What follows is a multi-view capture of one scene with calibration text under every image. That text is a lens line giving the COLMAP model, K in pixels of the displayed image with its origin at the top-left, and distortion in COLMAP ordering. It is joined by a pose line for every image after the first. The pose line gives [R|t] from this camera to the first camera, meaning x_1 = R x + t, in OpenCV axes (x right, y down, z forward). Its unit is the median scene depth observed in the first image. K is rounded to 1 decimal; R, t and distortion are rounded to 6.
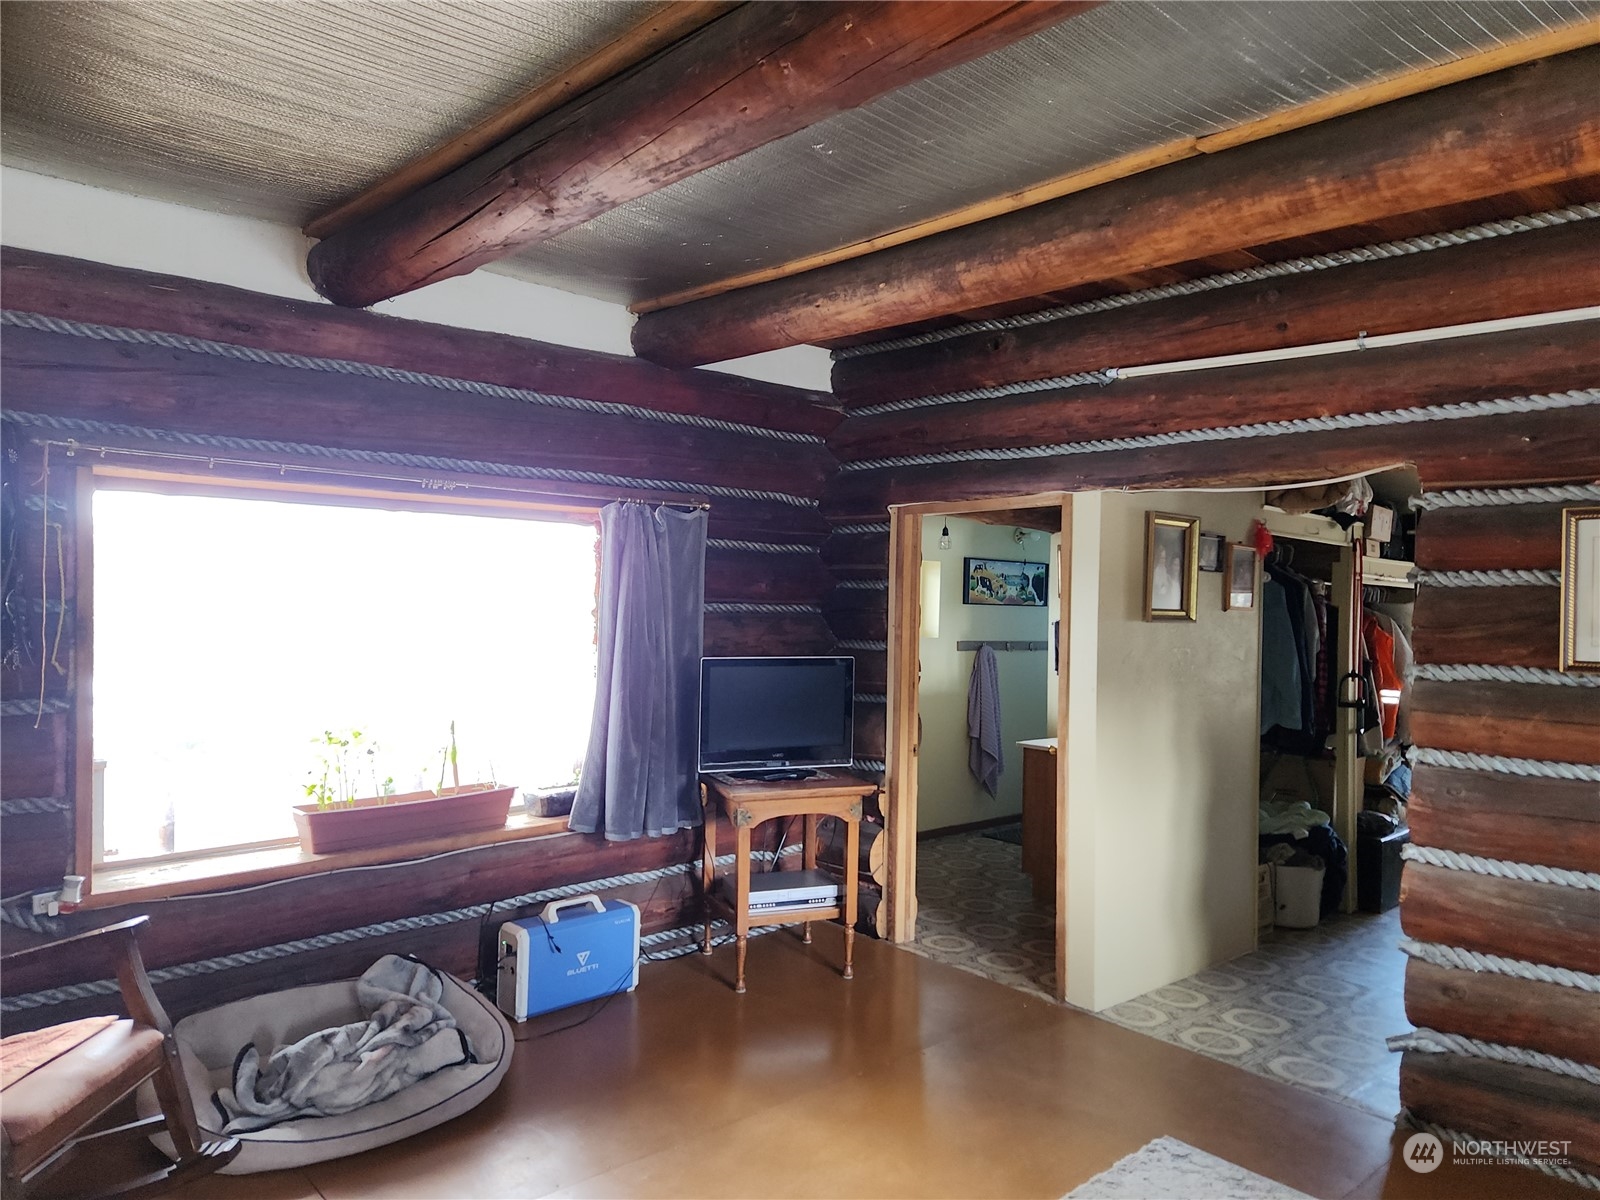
lens RADIAL K [[1064.2, 0, 803.5], [0, 1064.2, 609.1], [0, 0, 1]] dist [0.086577, -0.068420]
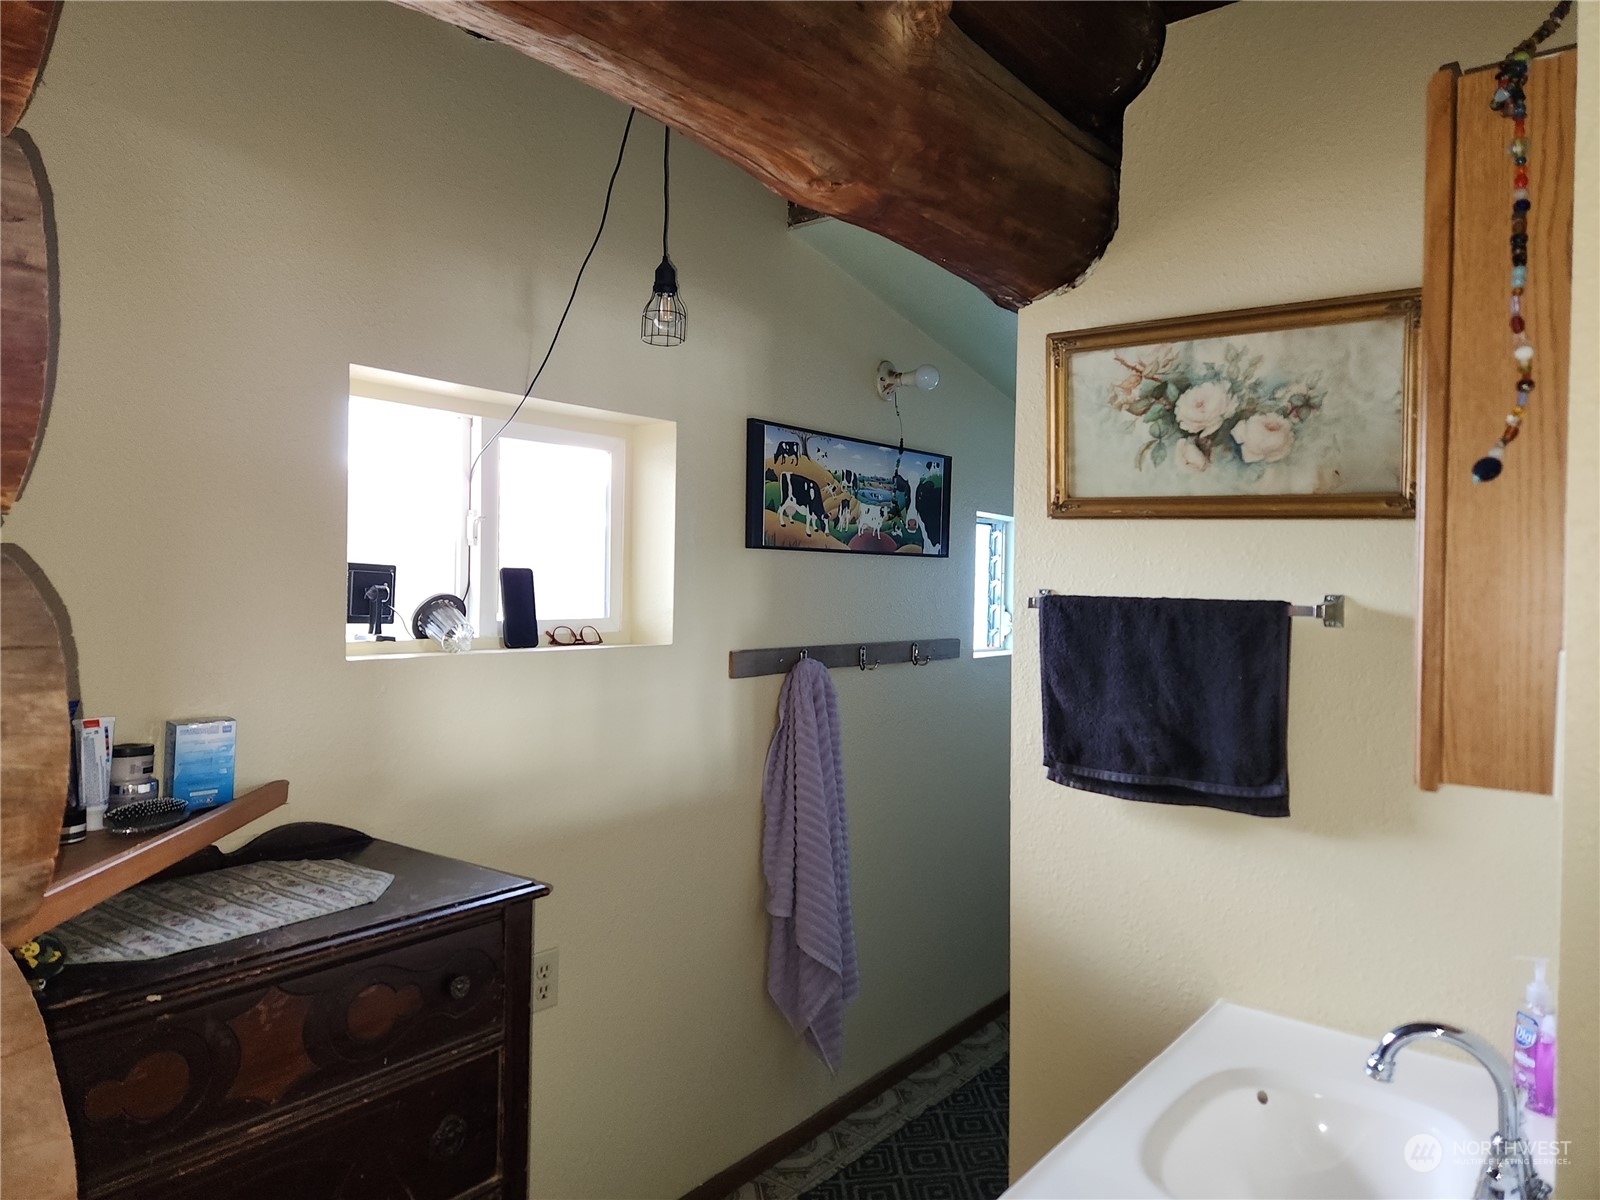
lens RADIAL K [[1064.2, 0, 803.5], [0, 1064.2, 609.1], [0, 0, 1]] dist [0.086577, -0.068420]
pose [[0.985787, -0.011166, 0.167626, 0.105428], [0.006724, 0.999612, 0.027042, 0.006555], [-0.167863, -0.025531, 0.985480, 0.623704]]
